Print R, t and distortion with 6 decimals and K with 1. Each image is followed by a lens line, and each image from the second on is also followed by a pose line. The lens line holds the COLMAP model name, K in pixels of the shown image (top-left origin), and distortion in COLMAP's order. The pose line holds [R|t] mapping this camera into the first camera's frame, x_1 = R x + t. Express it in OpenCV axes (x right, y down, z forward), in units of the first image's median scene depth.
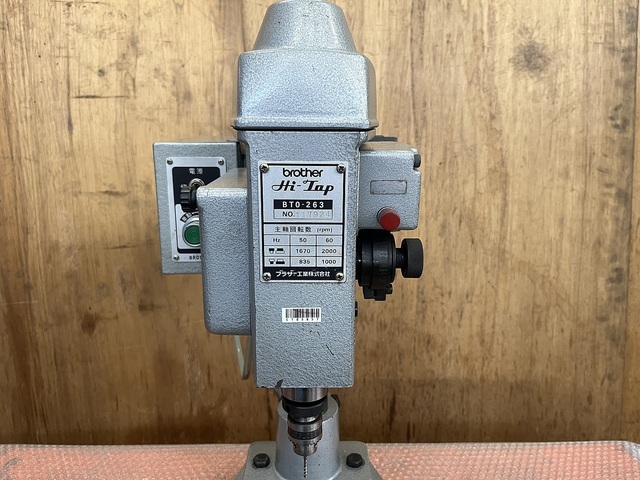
lens RADIAL K [[500.2, 0, 320.0], [0, 500.2, 240.0], [0, 0, 1]] dist [0.082700, -0.154261]
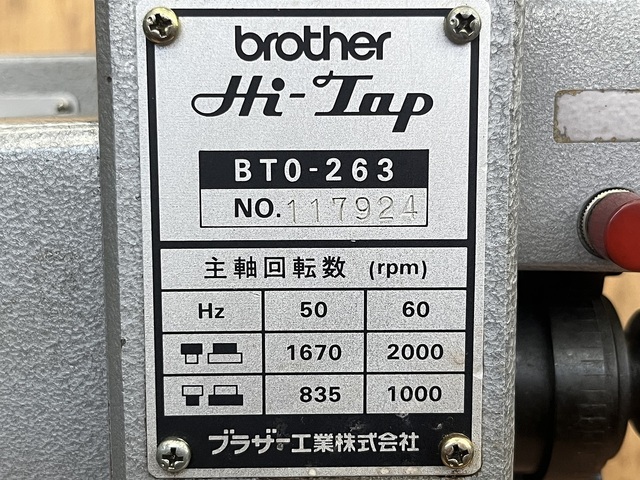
lens RADIAL K [[926.7, 0, 320.0], [0, 926.7, 240.0], [0, 0, 1]] dist [0.220166, -0.990046]
pose [[0.999899, -0.010621, 0.009419, -0.034656], [0.011559, 0.994316, -0.105837, 0.015126], [-0.008241, 0.105935, 0.994339, 0.515755]]
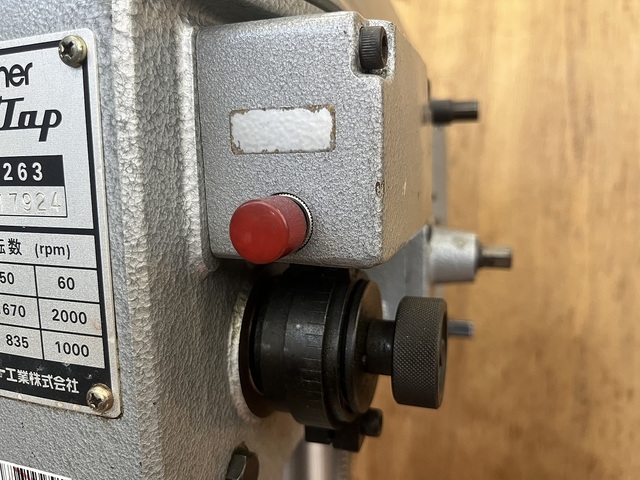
lens RADIAL K [[500.2, 0, 320.0], [0, 500.2, 240.0], [0, 0, 1]] dist [0.082700, -0.154261]
pose [[0.939322, 0.031579, -0.341579, 0.282567], [-0.065936, 0.993807, -0.089443, -0.008656], [0.336639, 0.106539, 0.935587, 0.739257]]
